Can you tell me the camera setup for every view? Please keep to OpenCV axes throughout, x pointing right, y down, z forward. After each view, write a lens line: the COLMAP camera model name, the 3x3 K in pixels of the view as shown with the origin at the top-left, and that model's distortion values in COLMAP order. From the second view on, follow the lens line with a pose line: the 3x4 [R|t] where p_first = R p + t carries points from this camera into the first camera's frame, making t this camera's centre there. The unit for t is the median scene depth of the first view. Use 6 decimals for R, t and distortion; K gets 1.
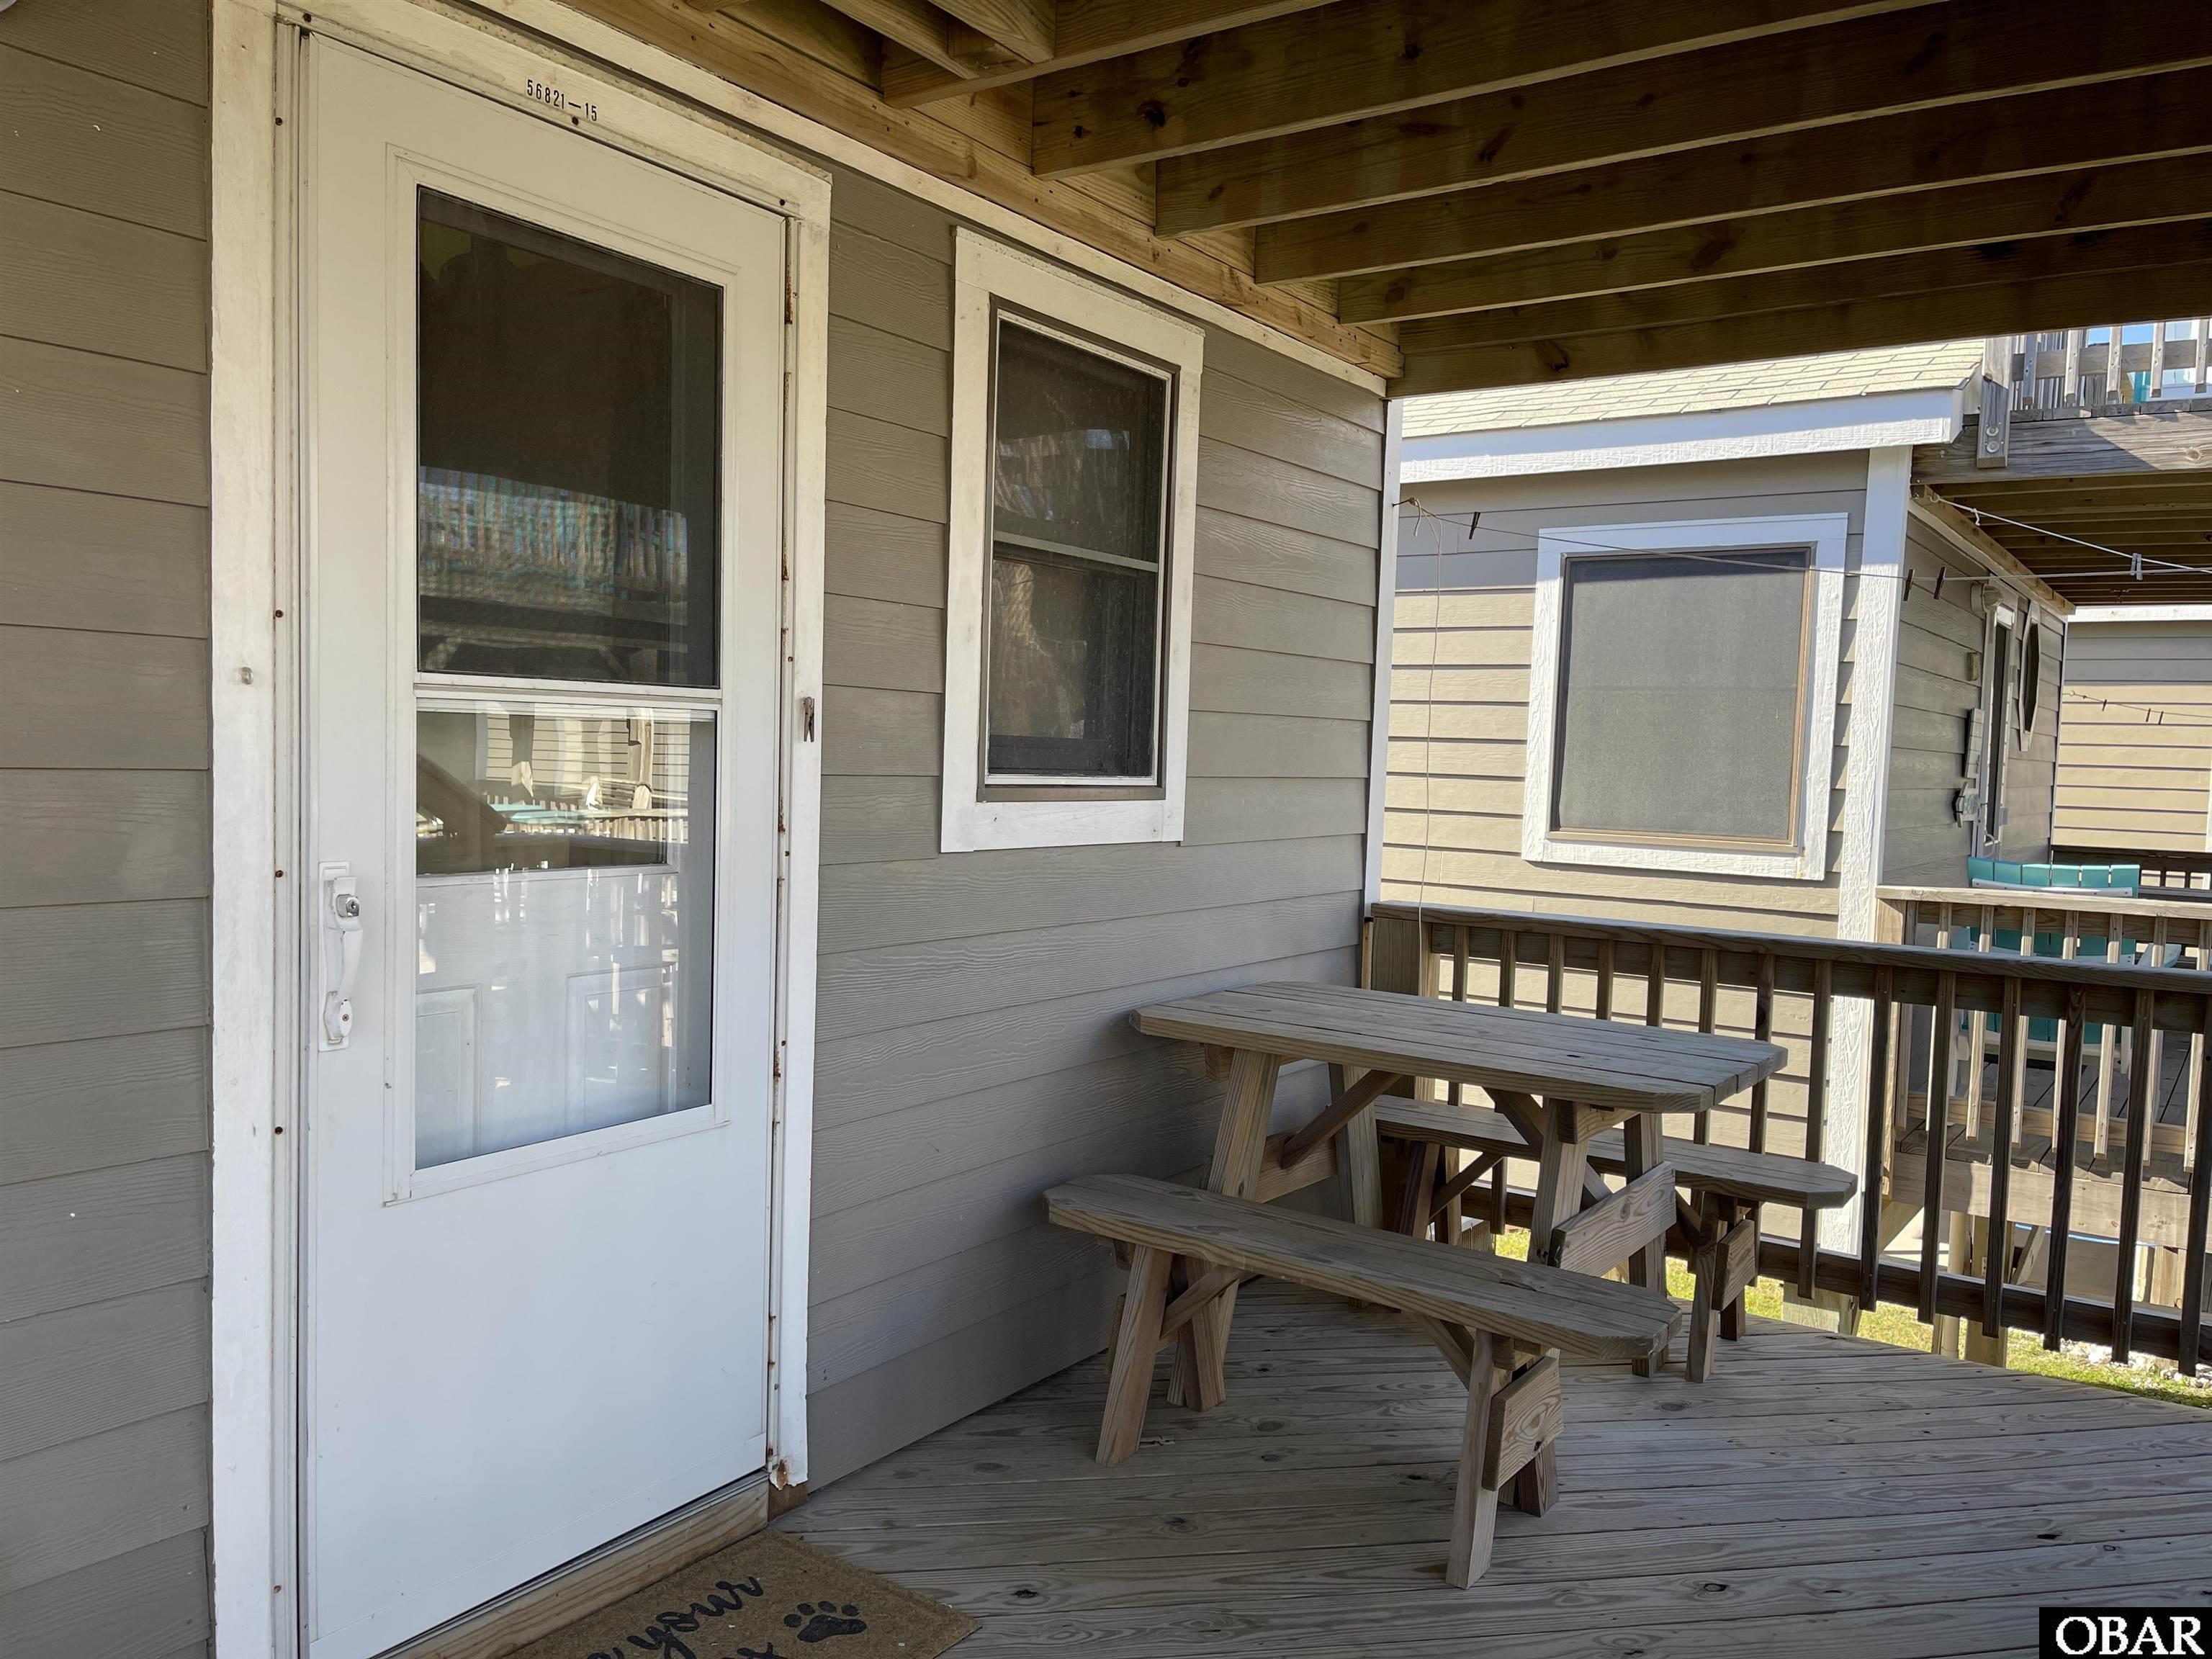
lens RADIAL K [[1645.9, 0, 1106.0], [0, 1645.9, 829.5], [0, 0, 1]] dist [0.001496, 0.001065]
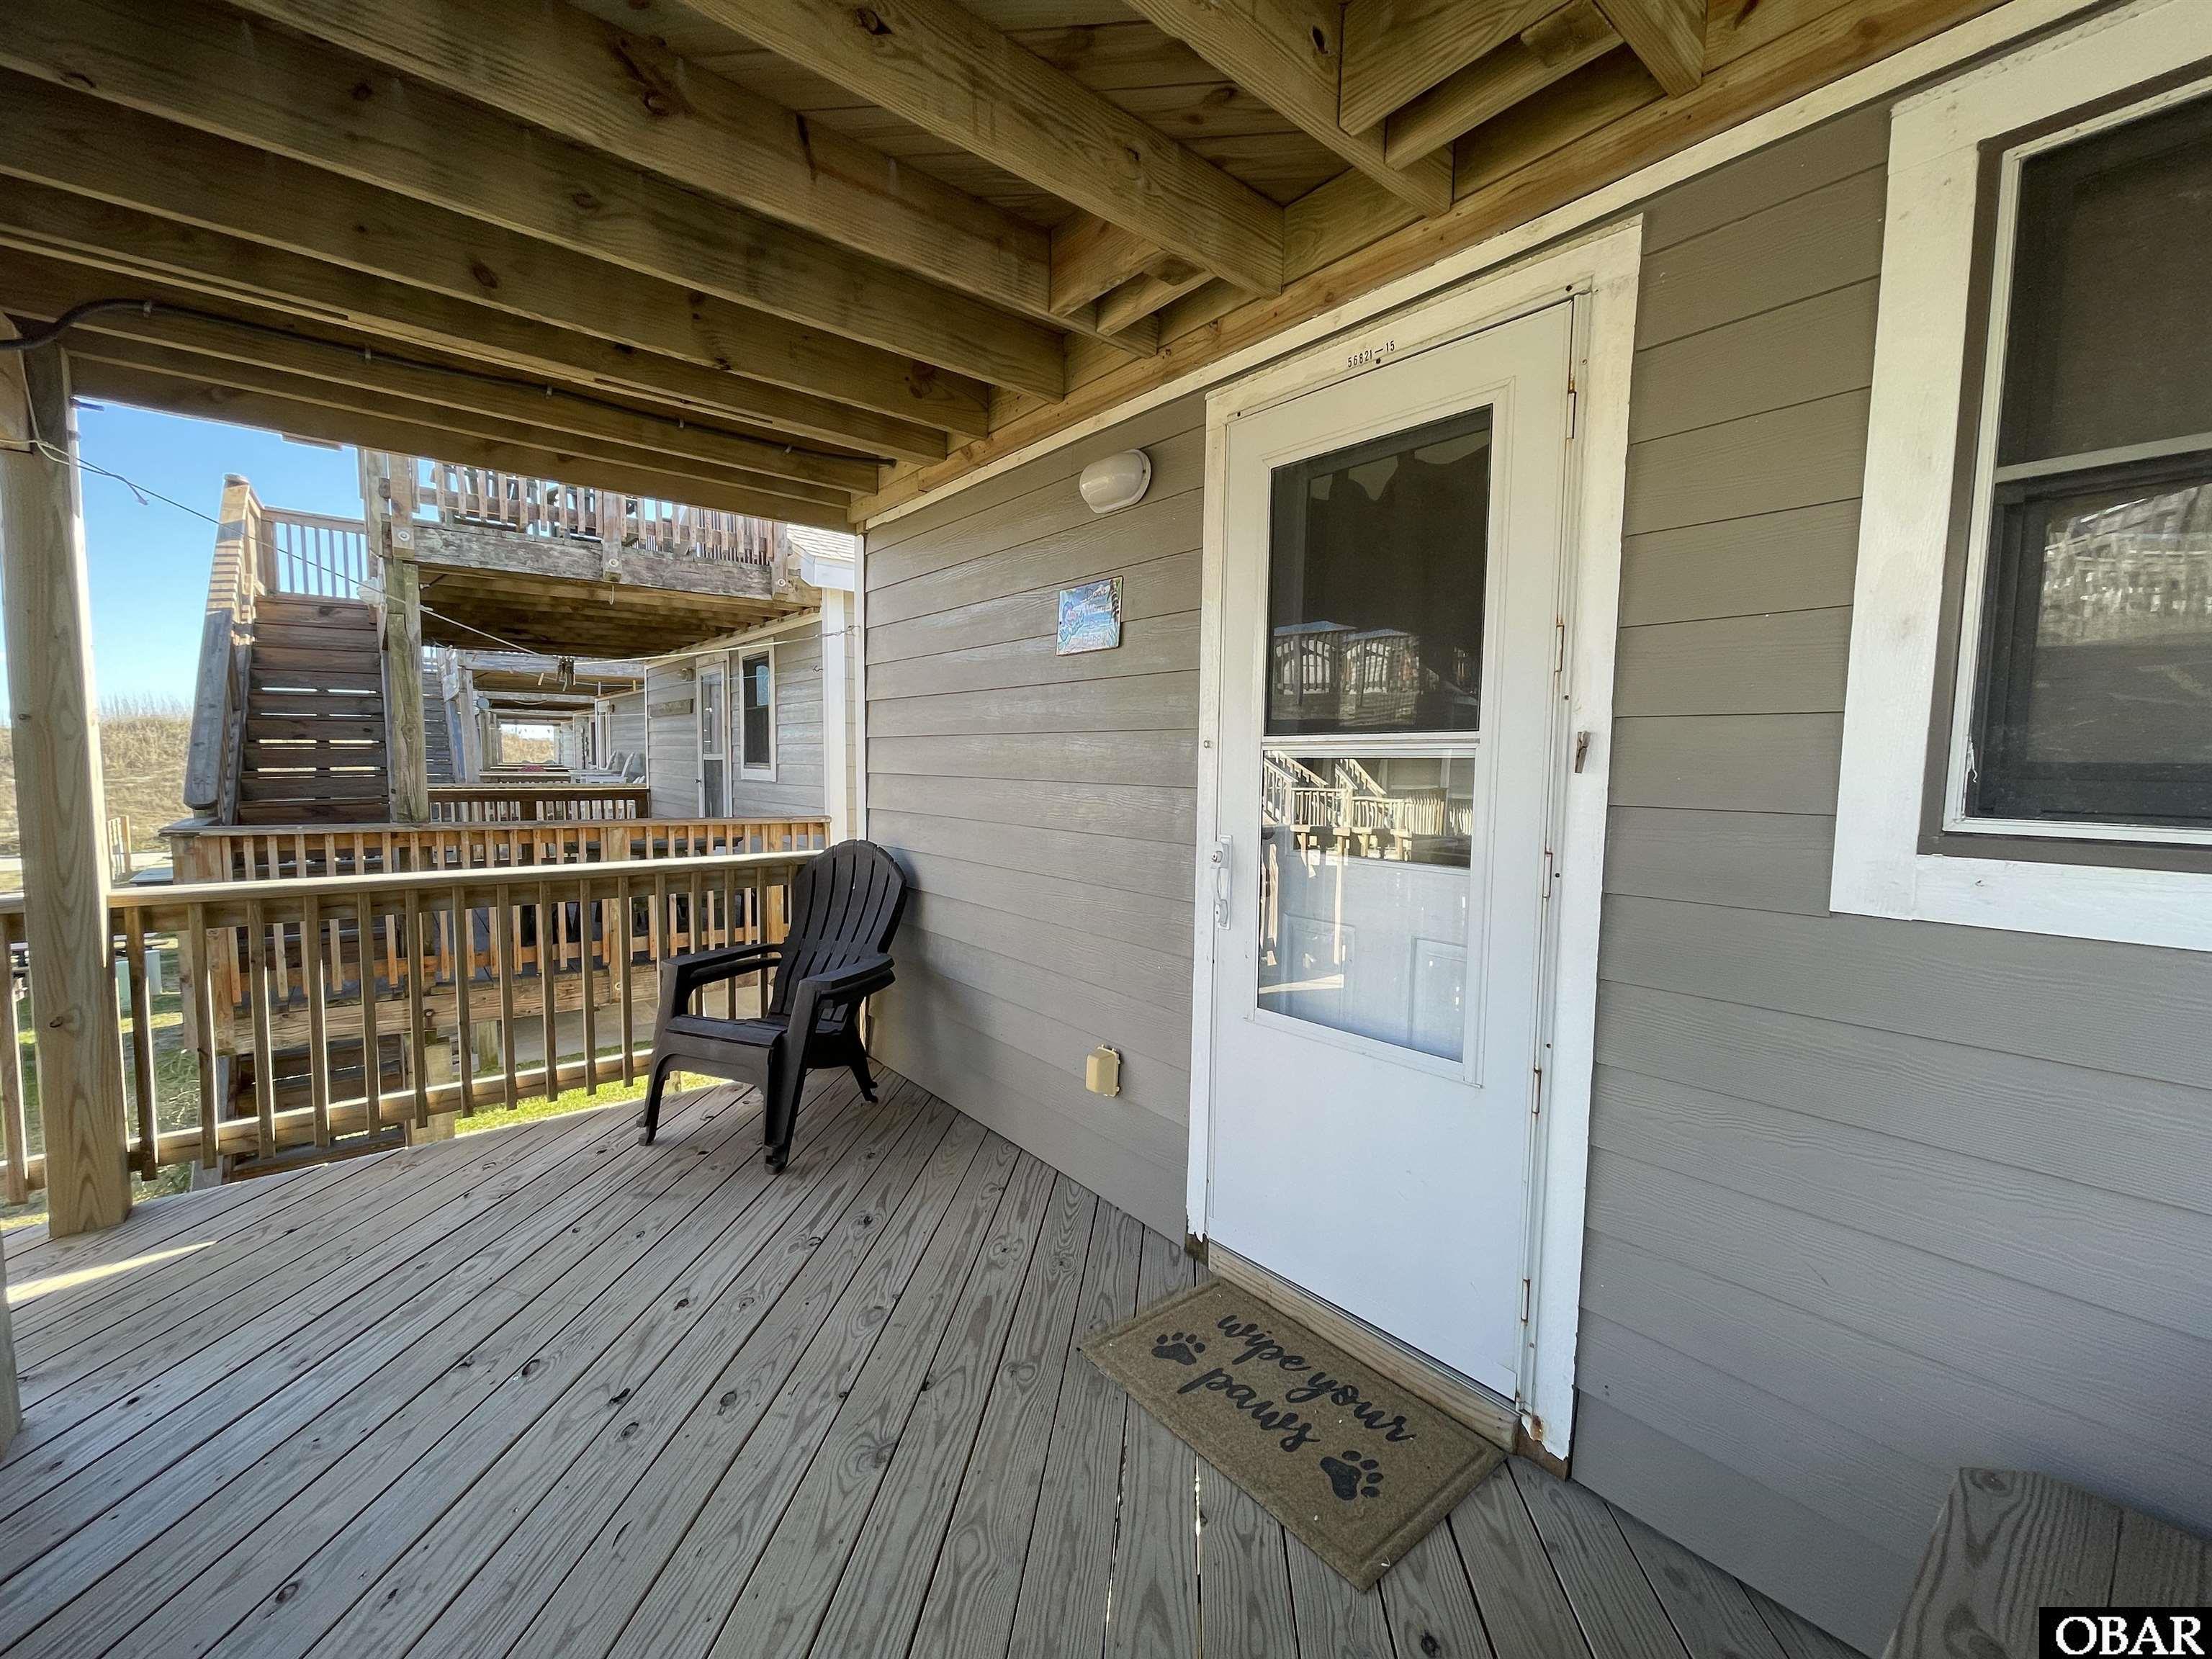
lens RADIAL K [[894.2, 0, 1097.6], [0, 894.2, 831.9], [0, 0, 1]] dist [-0.003057, -0.000319]
pose [[-0.266346, 0.032329, -0.963335, 0.469051], [-0.075160, 0.995698, 0.054196, -0.023362], [0.960943, 0.086839, -0.262770, 0.863906]]
